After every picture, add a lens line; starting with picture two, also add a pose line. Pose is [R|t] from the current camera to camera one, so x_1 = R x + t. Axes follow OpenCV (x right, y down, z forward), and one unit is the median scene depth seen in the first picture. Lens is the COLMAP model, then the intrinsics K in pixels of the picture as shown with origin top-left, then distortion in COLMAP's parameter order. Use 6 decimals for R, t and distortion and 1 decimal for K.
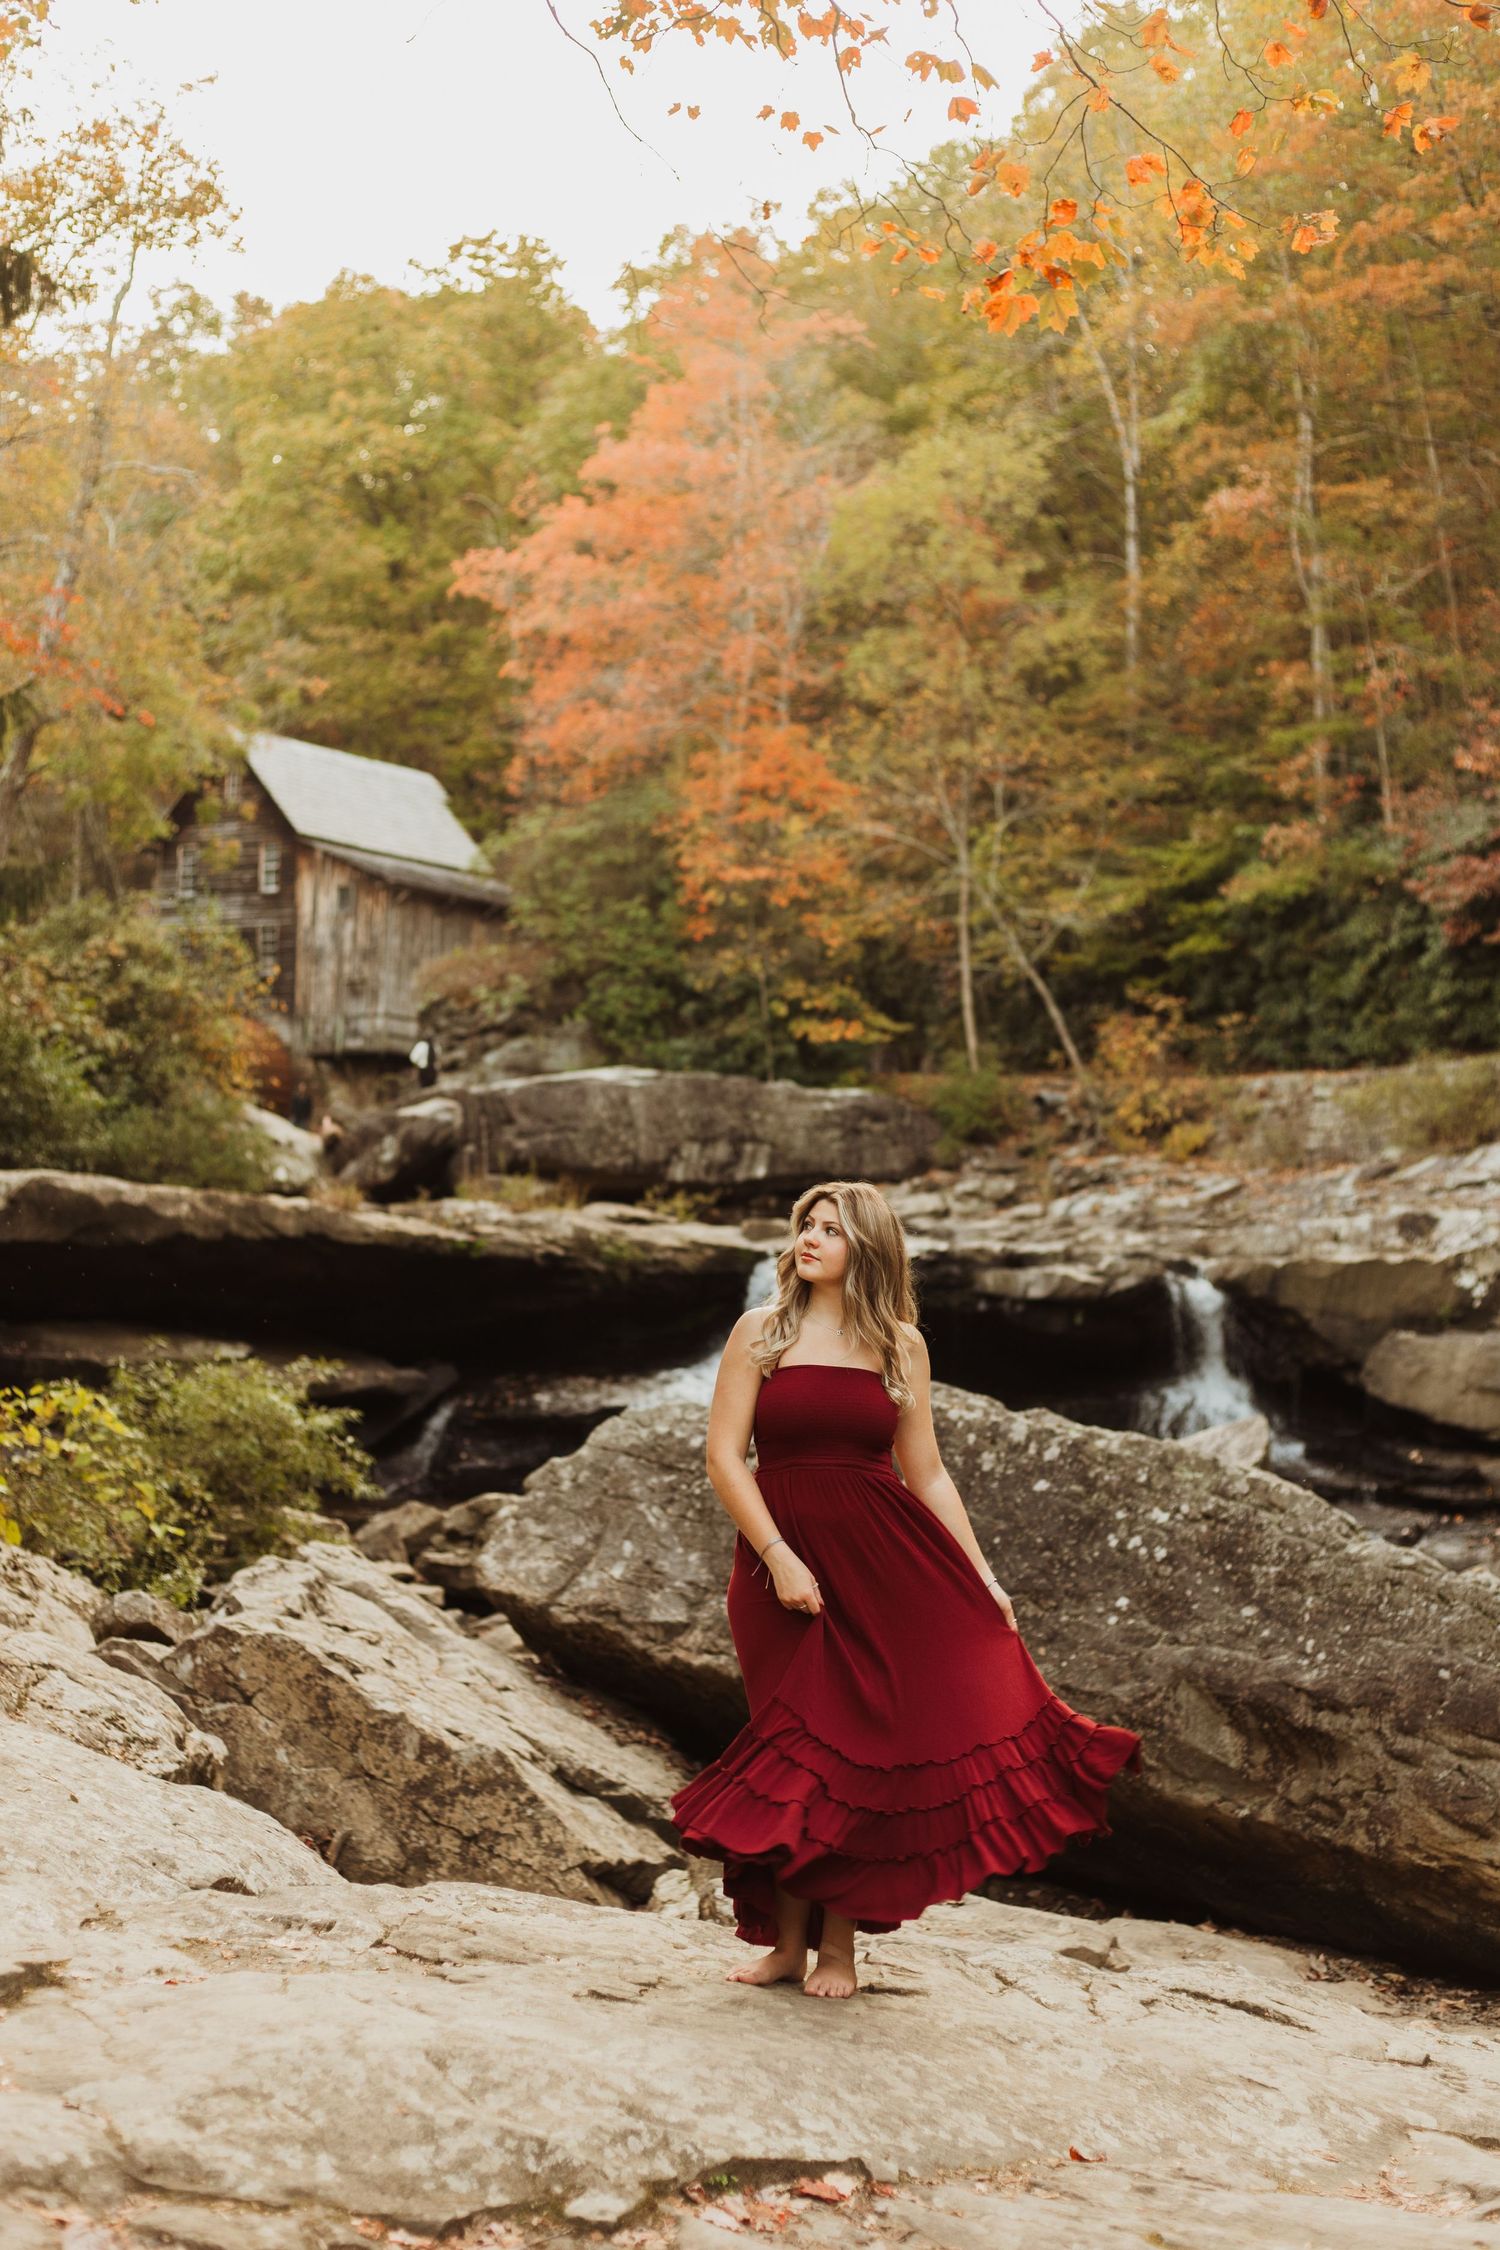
lens RADIAL K [[3228.7, 0, 750.0], [0, 3228.7, 1125.0], [0, 0, 1]] dist [0.012143, 0.012355]
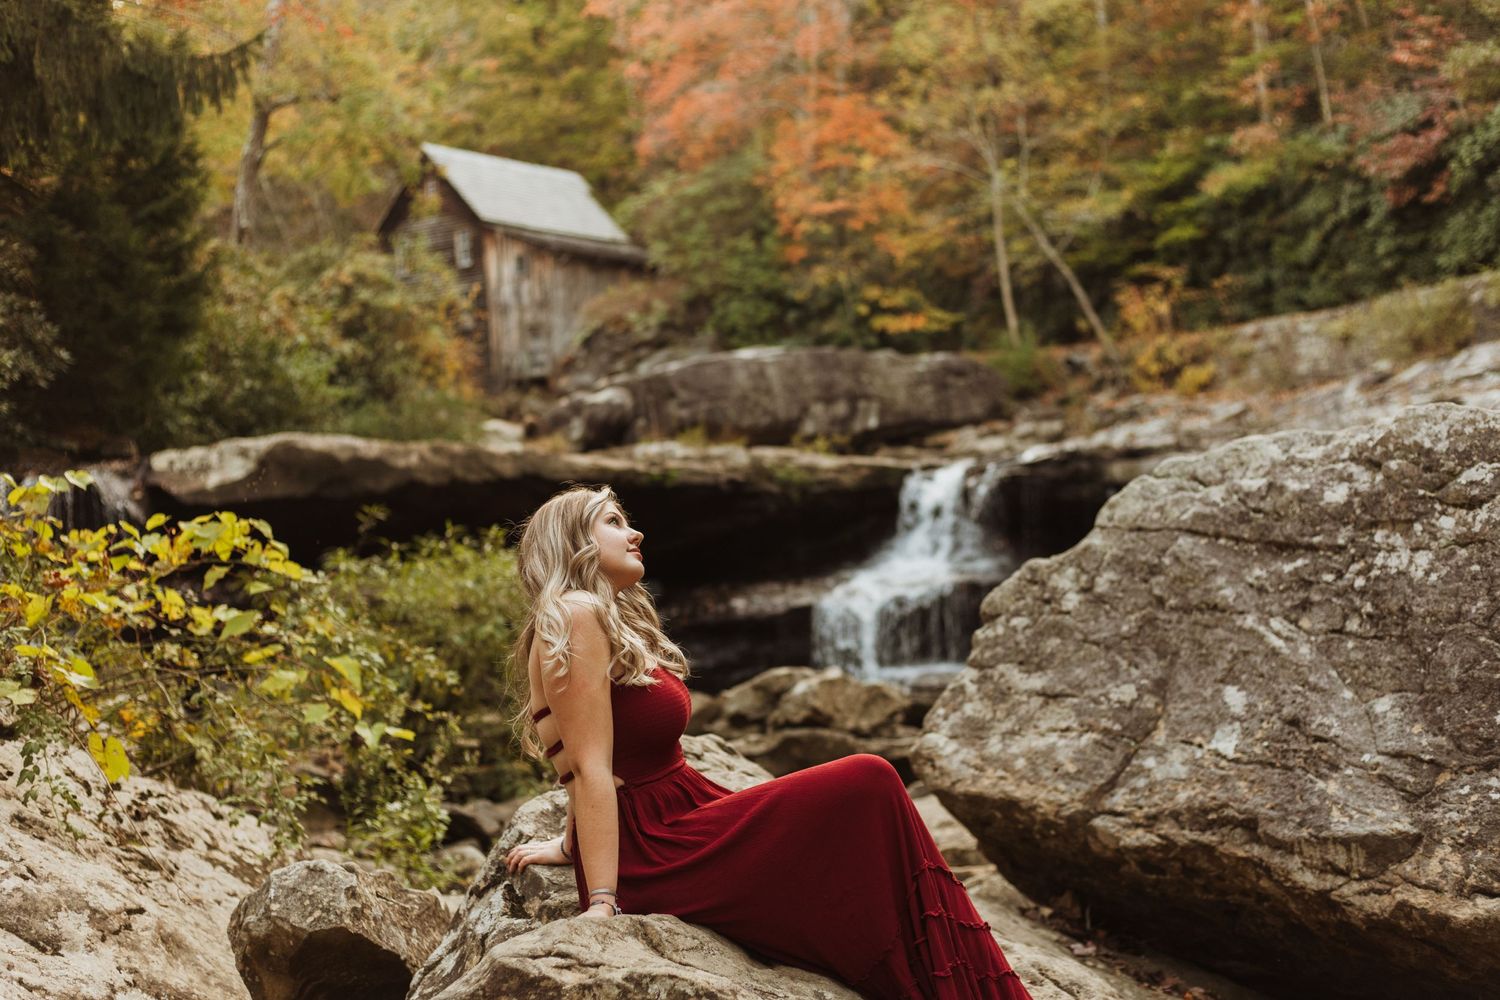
lens RADIAL K [[2152.5, 0, 750.0], [0, 2152.5, 500.0], [0, 0, 1]] dist [0.012143, 0.012355]
pose [[0.996551, -0.079648, -0.023308, -0.024585], [0.080184, 0.996513, 0.023078, 0.019175], [0.021388, -0.024867, 0.999462, 0.147453]]
